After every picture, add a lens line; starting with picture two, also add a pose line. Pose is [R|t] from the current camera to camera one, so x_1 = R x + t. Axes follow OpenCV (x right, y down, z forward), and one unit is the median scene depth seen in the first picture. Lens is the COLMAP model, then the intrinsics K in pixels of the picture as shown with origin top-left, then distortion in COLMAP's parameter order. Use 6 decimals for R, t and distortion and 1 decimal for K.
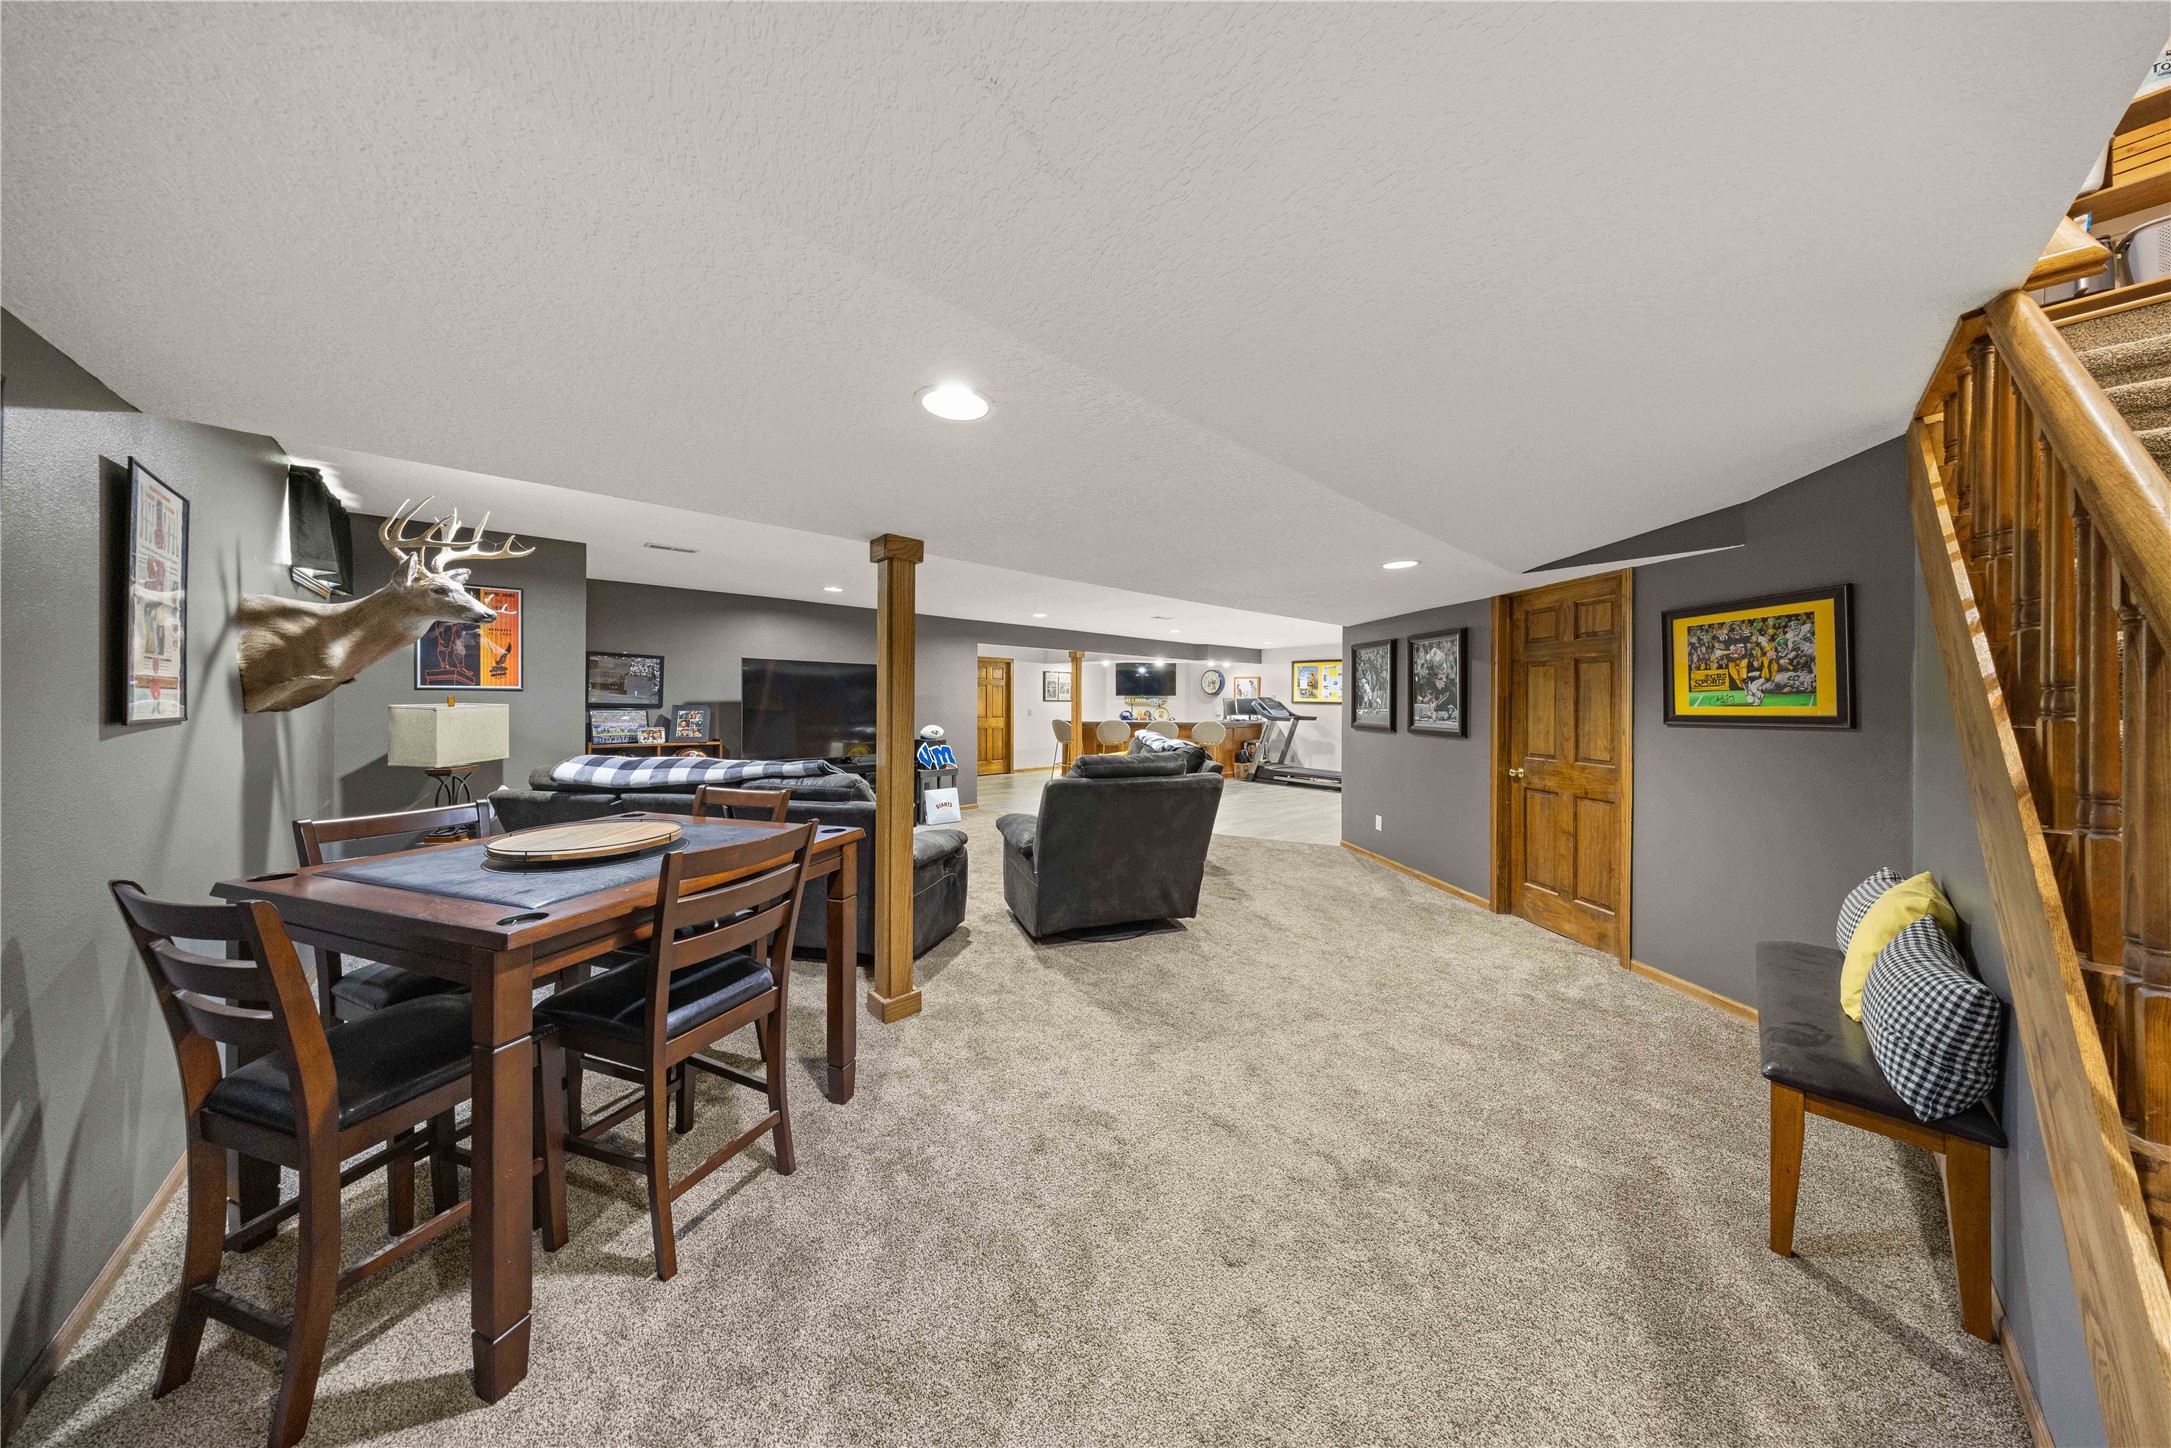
lens RADIAL K [[640.3, 0, 1096.8], [0, 640.3, 698.9], [0, 0, 1]] dist [-0.000107, -0.000001]
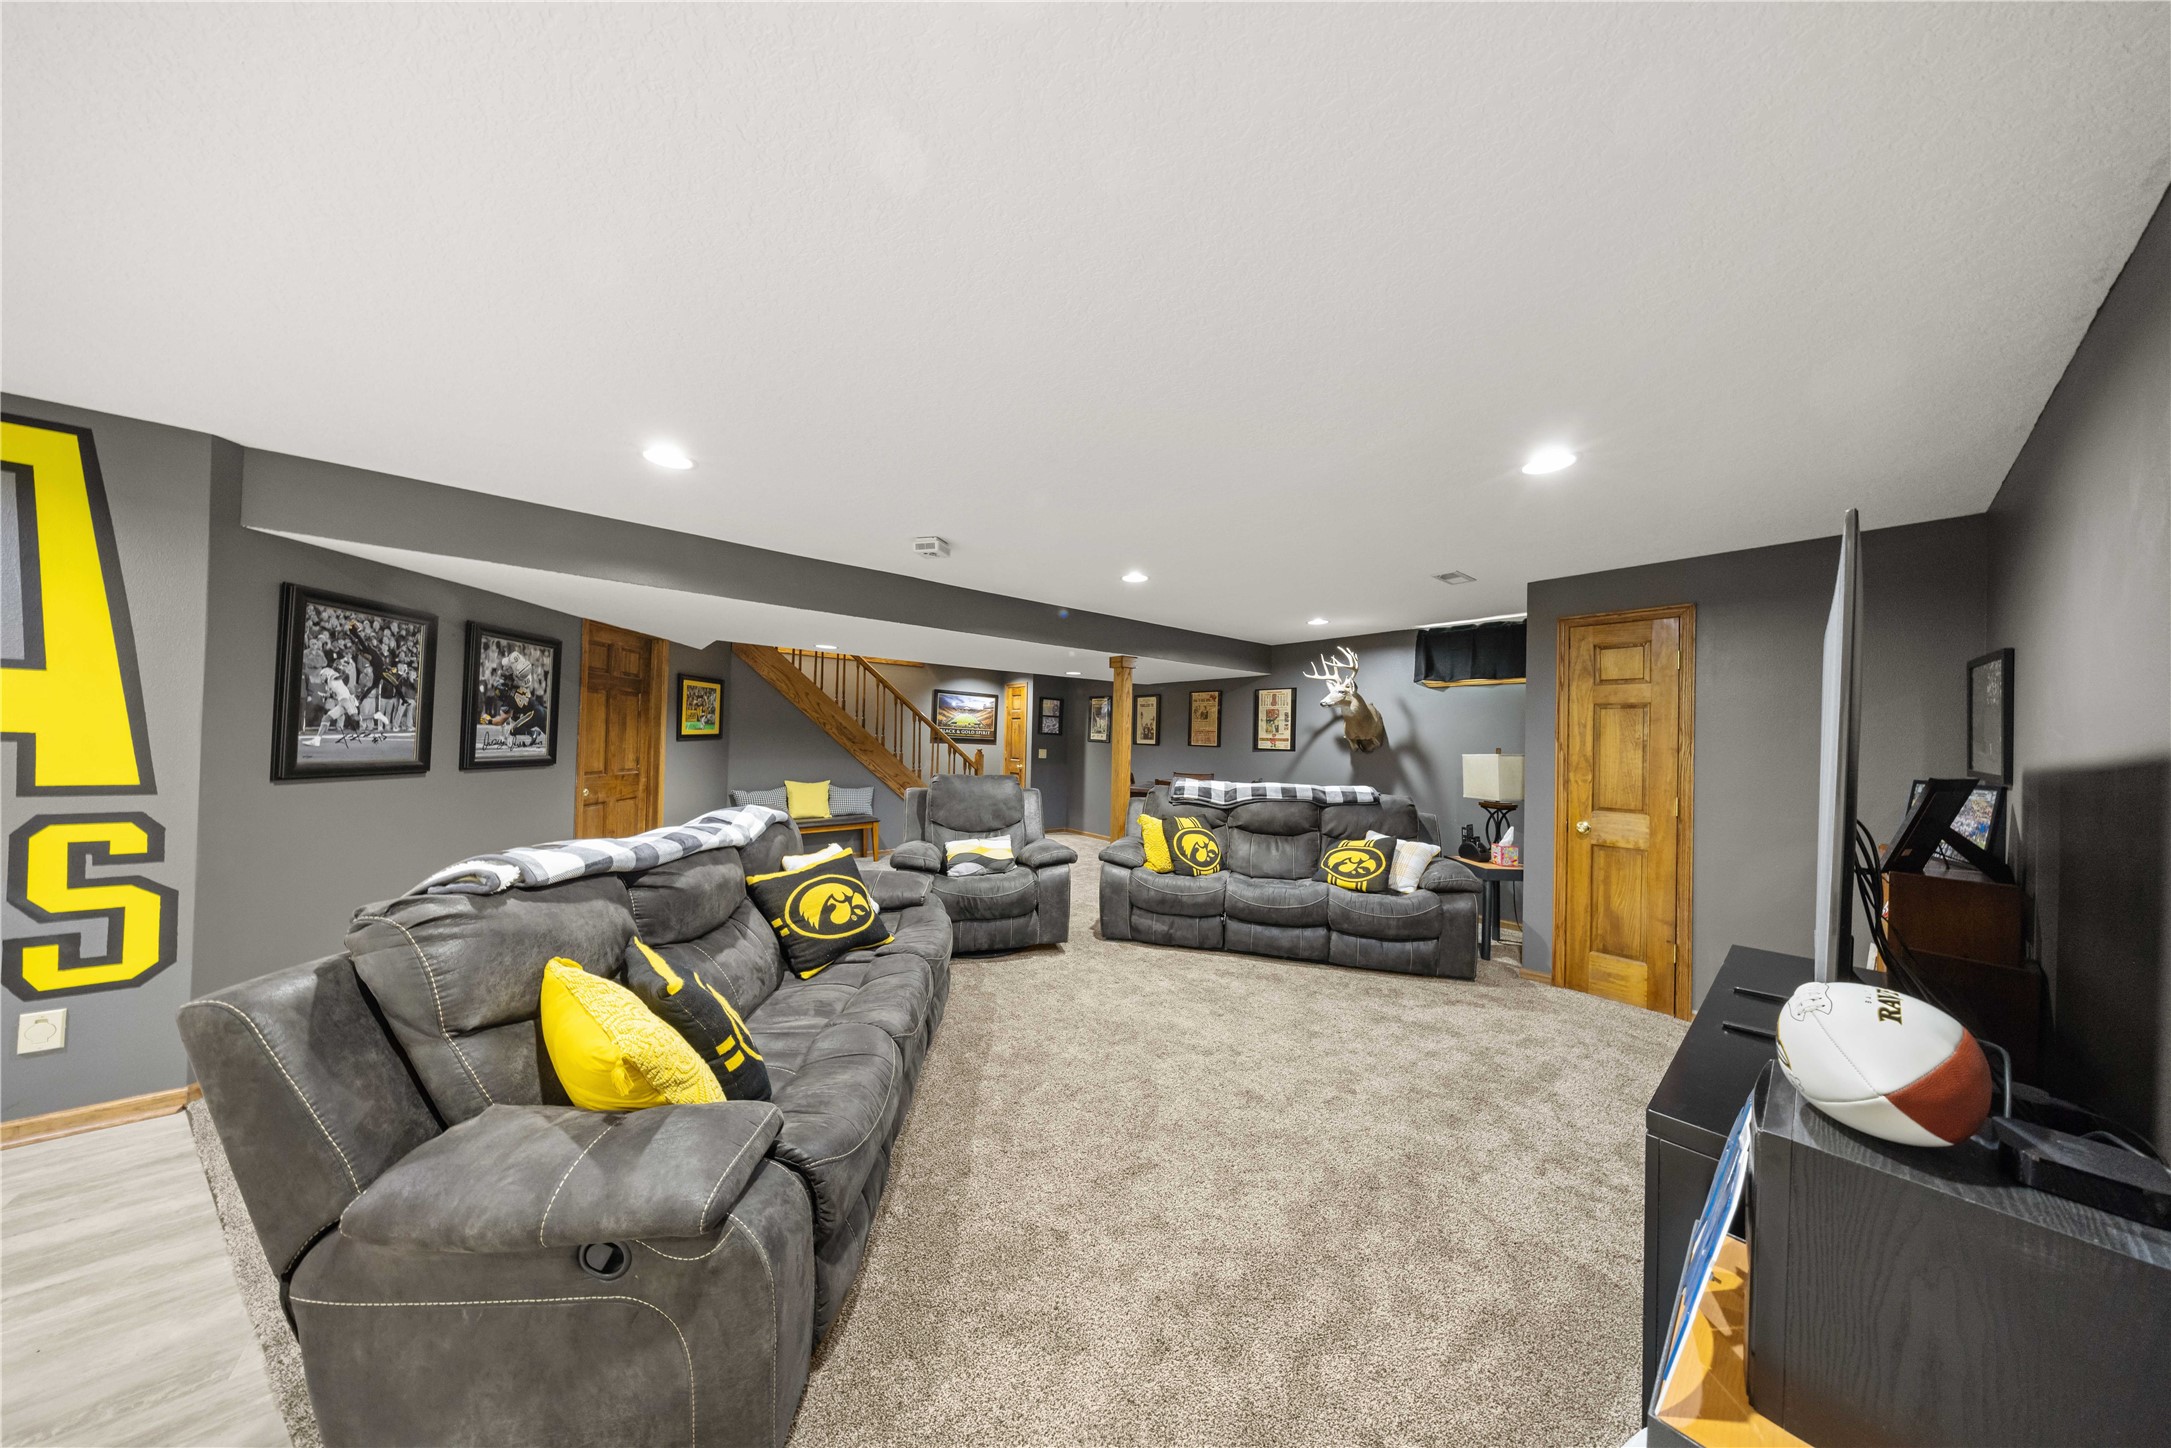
lens RADIAL K [[626.8, 0, 1085.5], [0, 626.8, 724.0], [0, 0, 1]] dist [-0.000472, -0.000021]
pose [[-0.996554, -0.028064, 0.078054, -0.137586], [-0.030175, 0.999206, -0.026005, 0.003252], [-0.077263, -0.028270, -0.996610, 1.153265]]
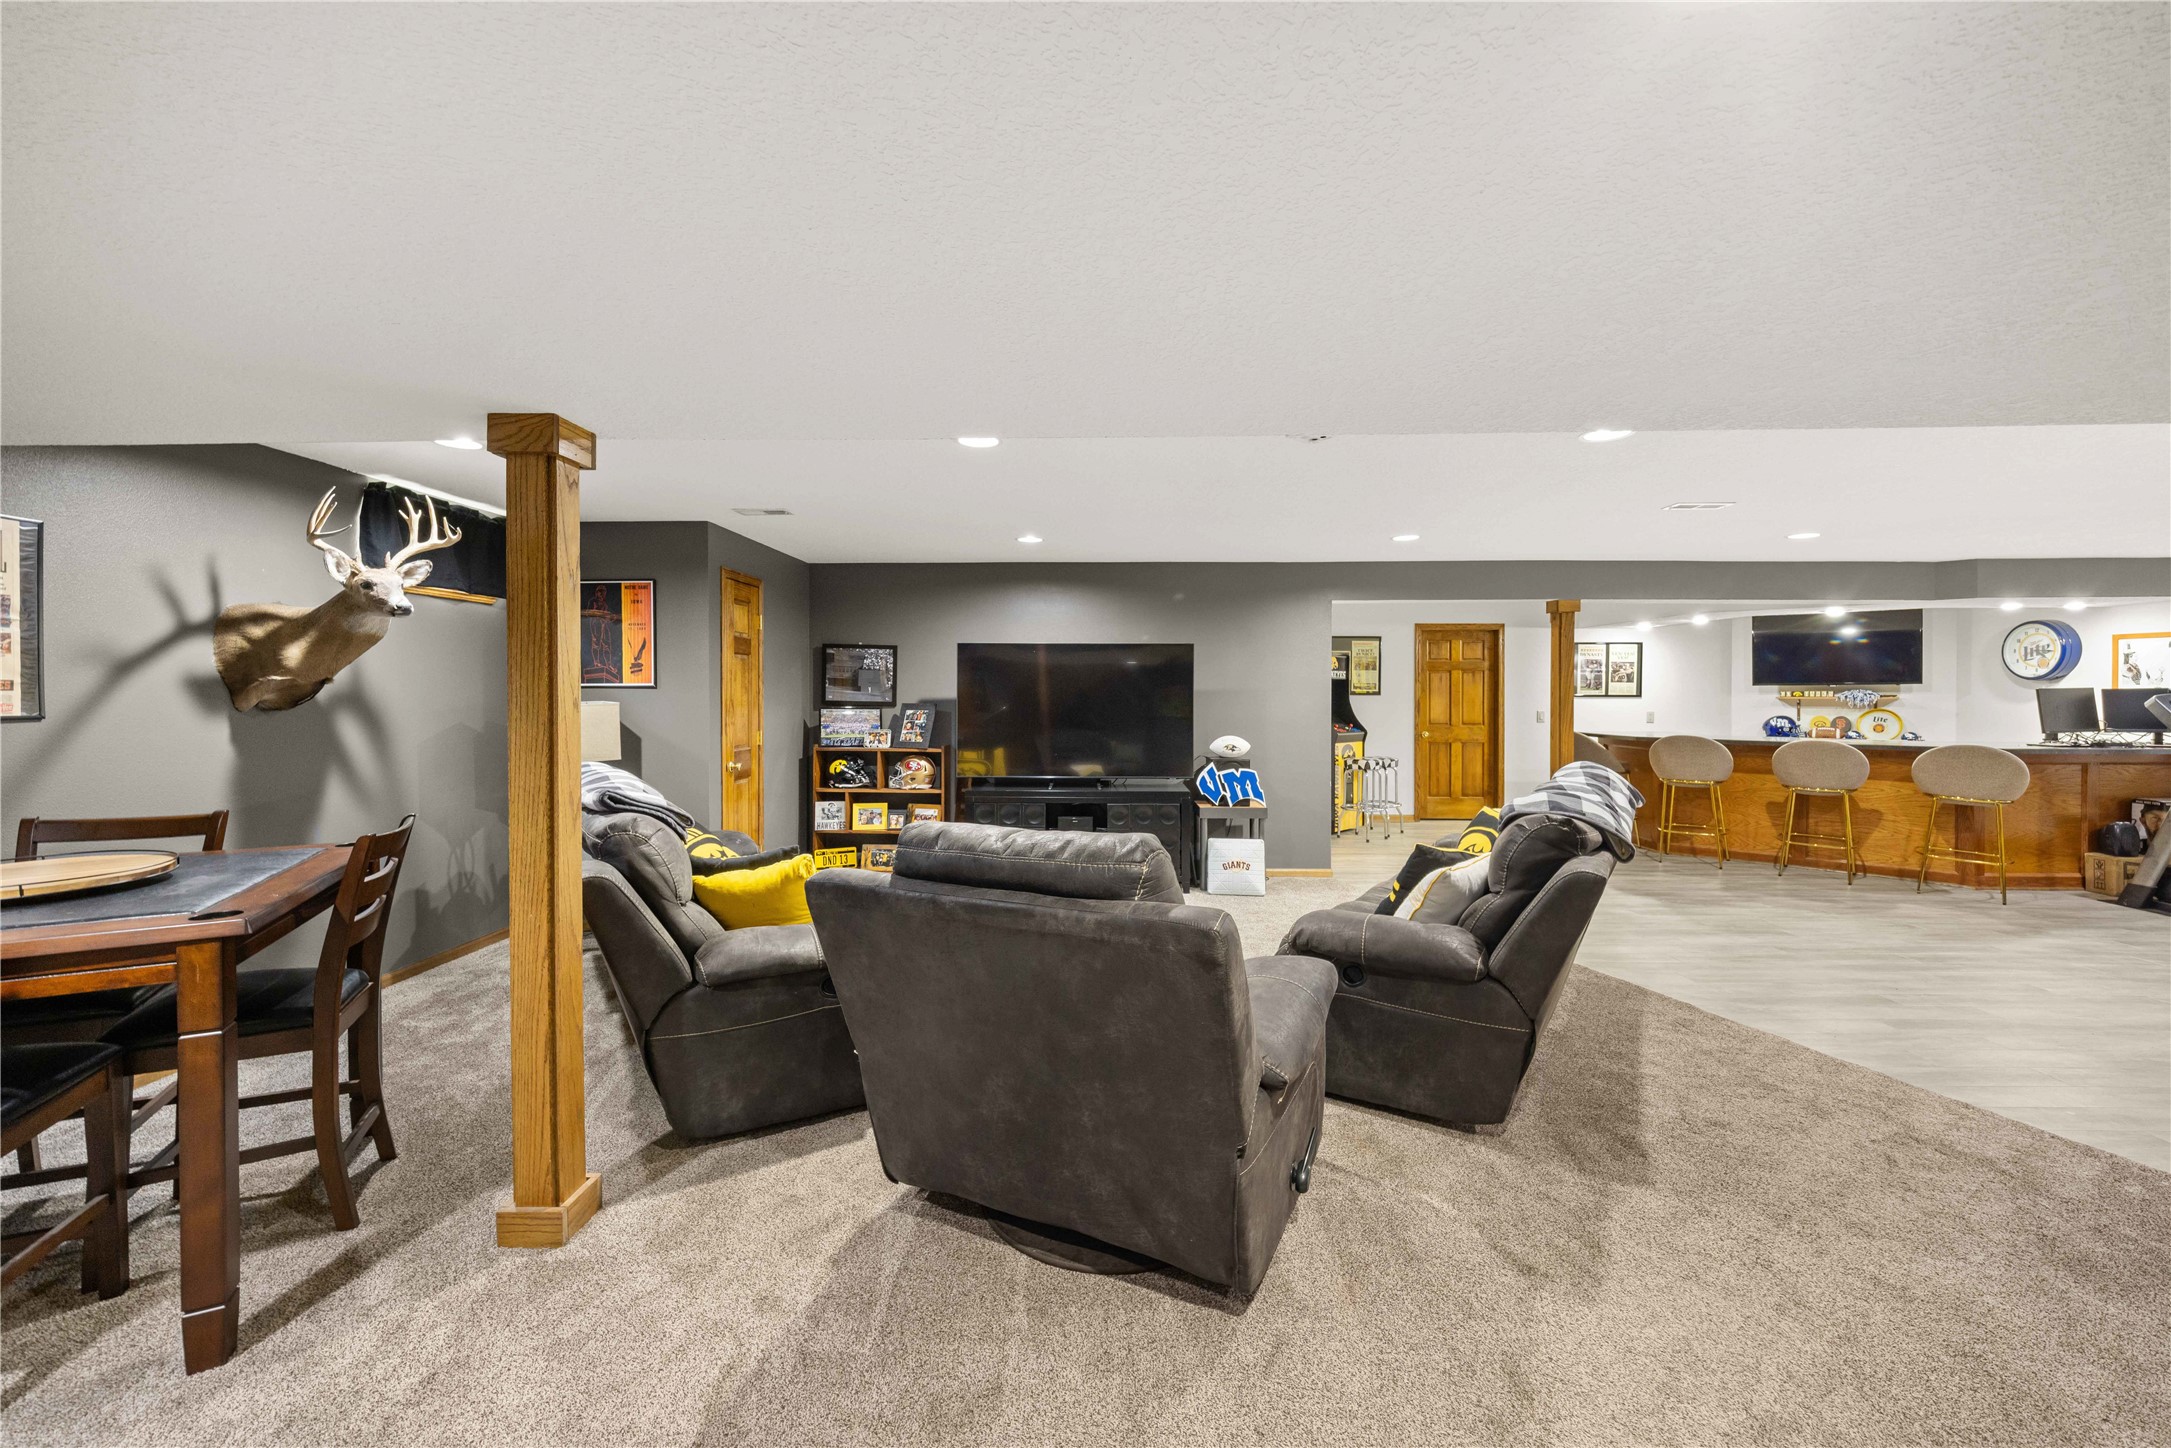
lens RADIAL K [[836.0, 0, 1093.6], [0, 836.0, 691.8], [0, 0, 1]] dist [-0.001143, 0.000043]
pose [[0.708530, -0.006298, -0.705652, 0.234318], [0.004566, 0.999980, -0.004341, 0.000534], [0.705666, -0.000146, 0.708545, 0.326612]]
